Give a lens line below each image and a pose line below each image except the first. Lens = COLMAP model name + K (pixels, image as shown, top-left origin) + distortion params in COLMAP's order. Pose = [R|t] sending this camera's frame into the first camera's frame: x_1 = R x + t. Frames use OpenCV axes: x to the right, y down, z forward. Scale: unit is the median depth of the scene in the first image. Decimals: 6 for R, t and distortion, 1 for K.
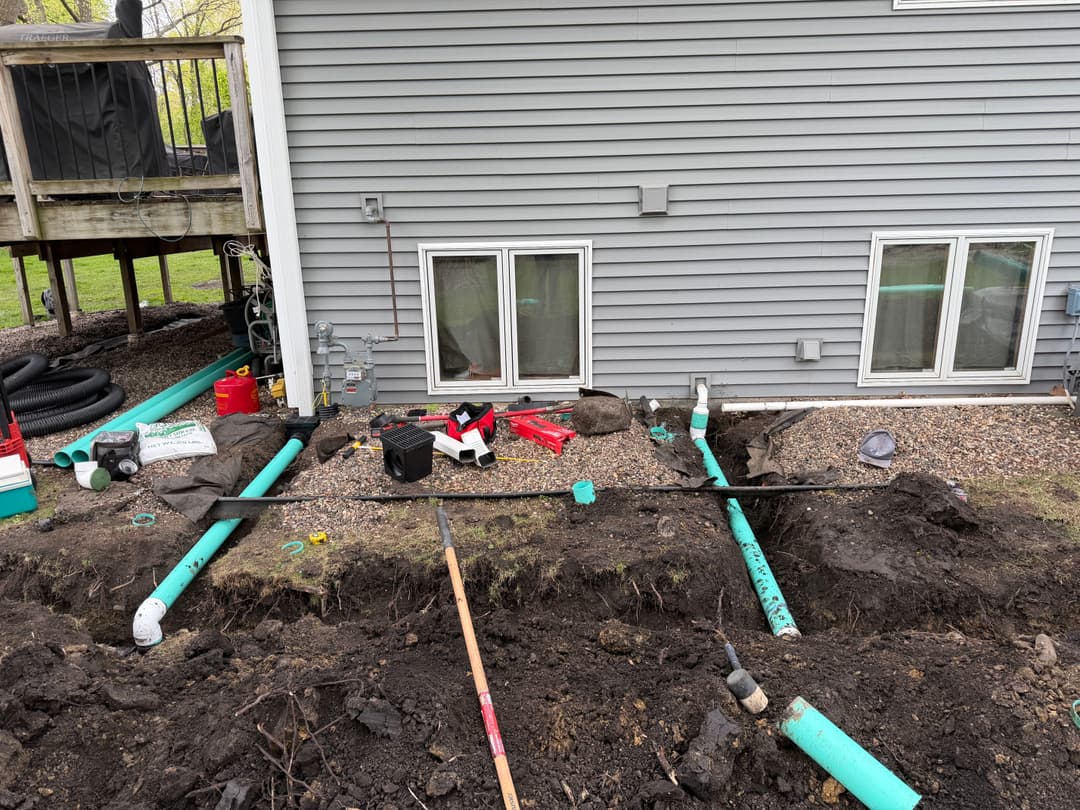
lens RADIAL K [[741.8, 0, 536.2], [0, 741.8, 401.9], [0, 0, 1]] dist [0.127522, -0.186431]
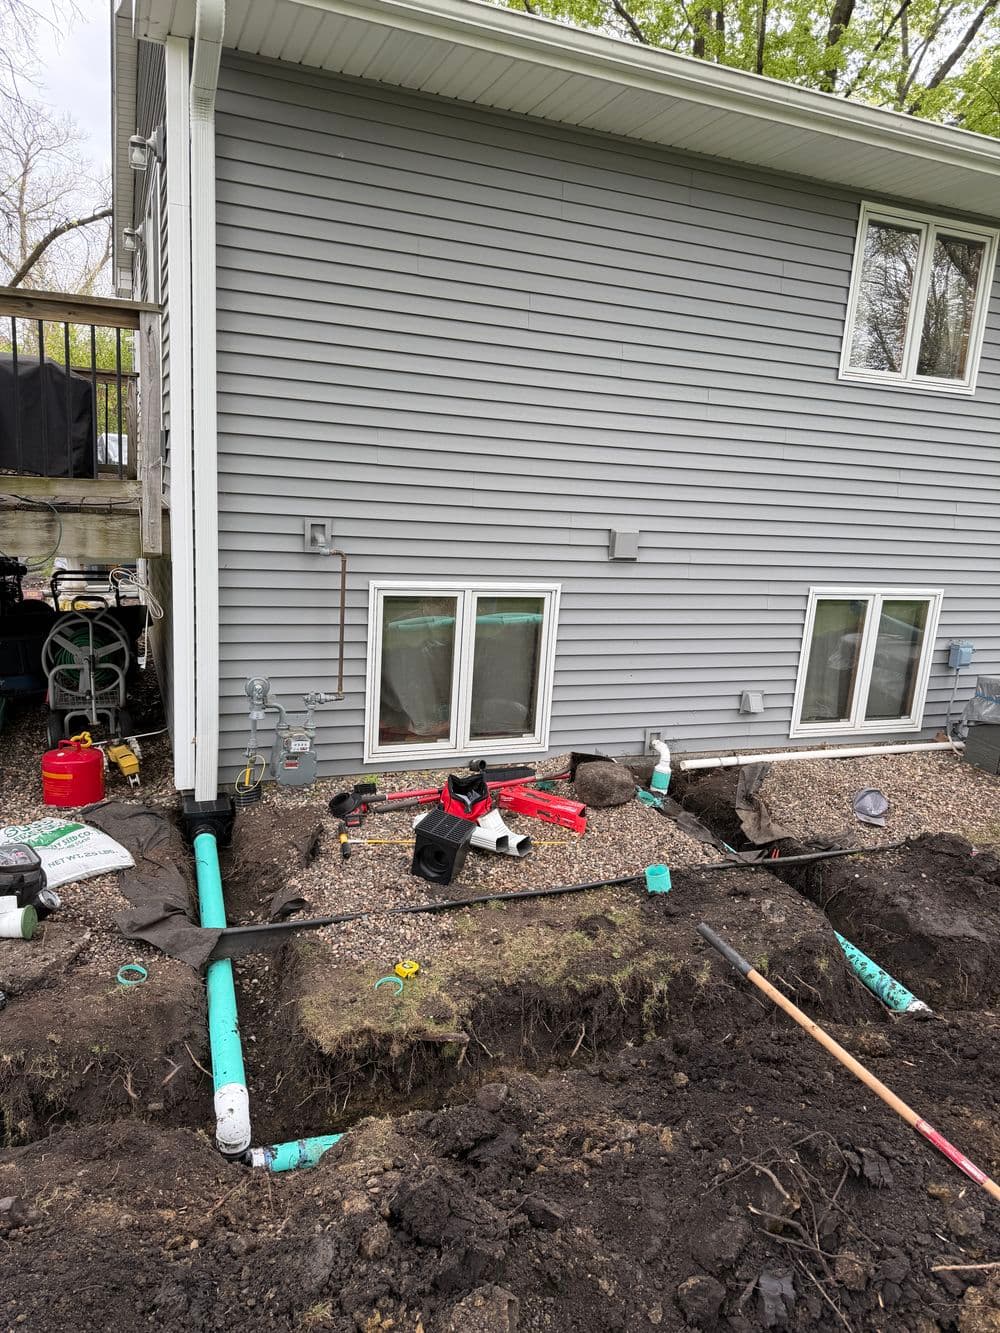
lens RADIAL K [[915.6, 0, 491.2], [0, 915.6, 664.5], [0, 0, 1]] dist [0.127522, -0.186431]
pose [[0.917101, -0.000227, 0.398656, -0.474368], [0.024039, 0.998212, -0.054733, -0.067222], [-0.397930, 0.059779, 0.915466, 0.036484]]
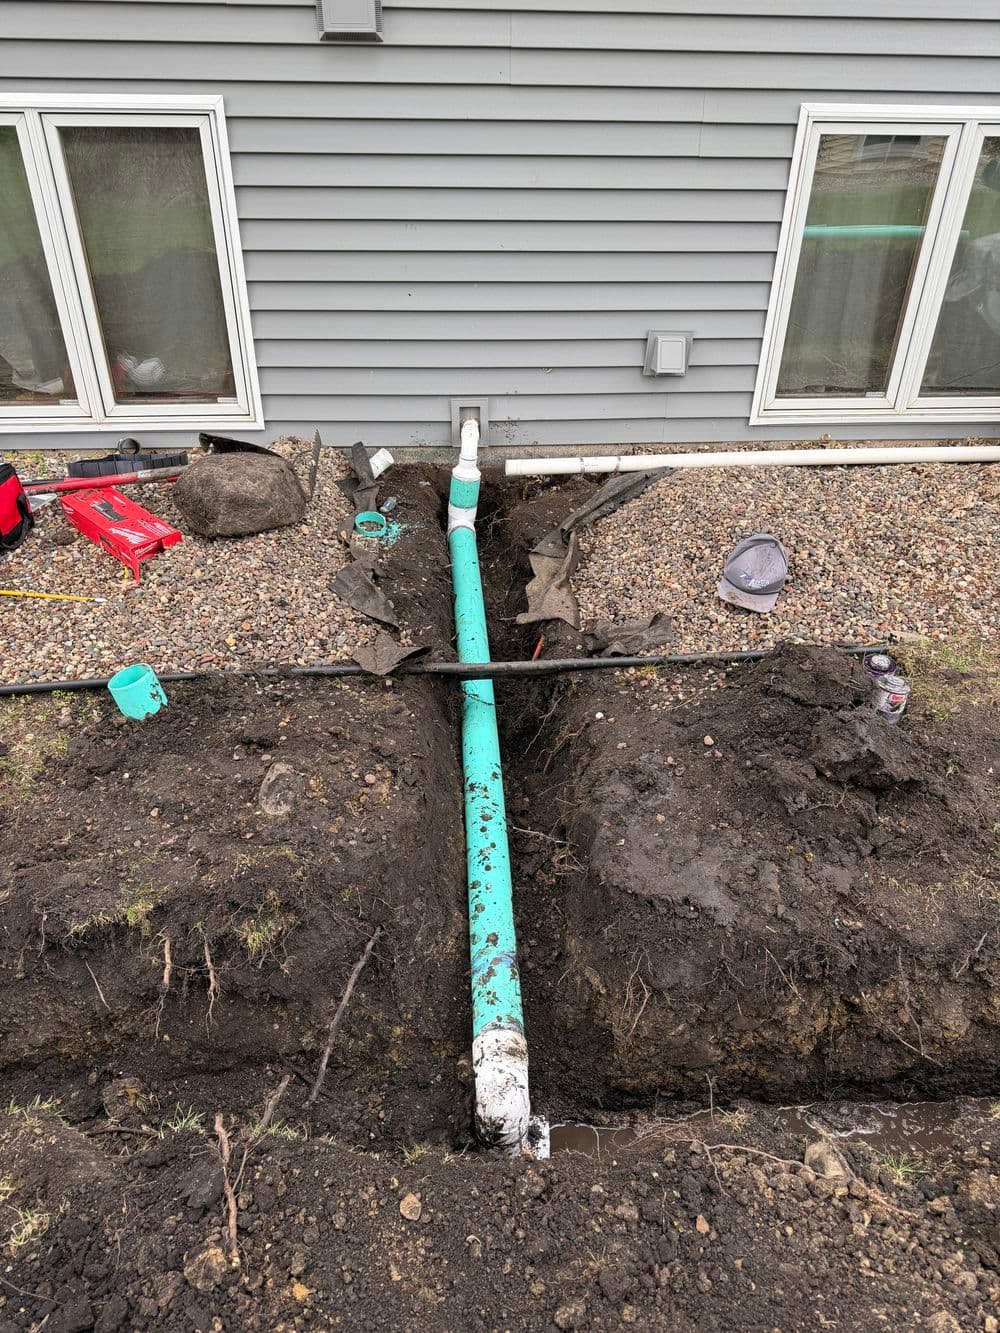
lens RADIAL K [[915.6, 0, 491.2], [0, 915.6, 664.5], [0, 0, 1]] dist [0.127522, -0.186431]
pose [[0.995575, -0.019360, 0.091956, 0.194402], [-0.008150, 0.957073, 0.289731, -0.053747], [-0.093618, -0.289198, 0.952680, 0.362210]]
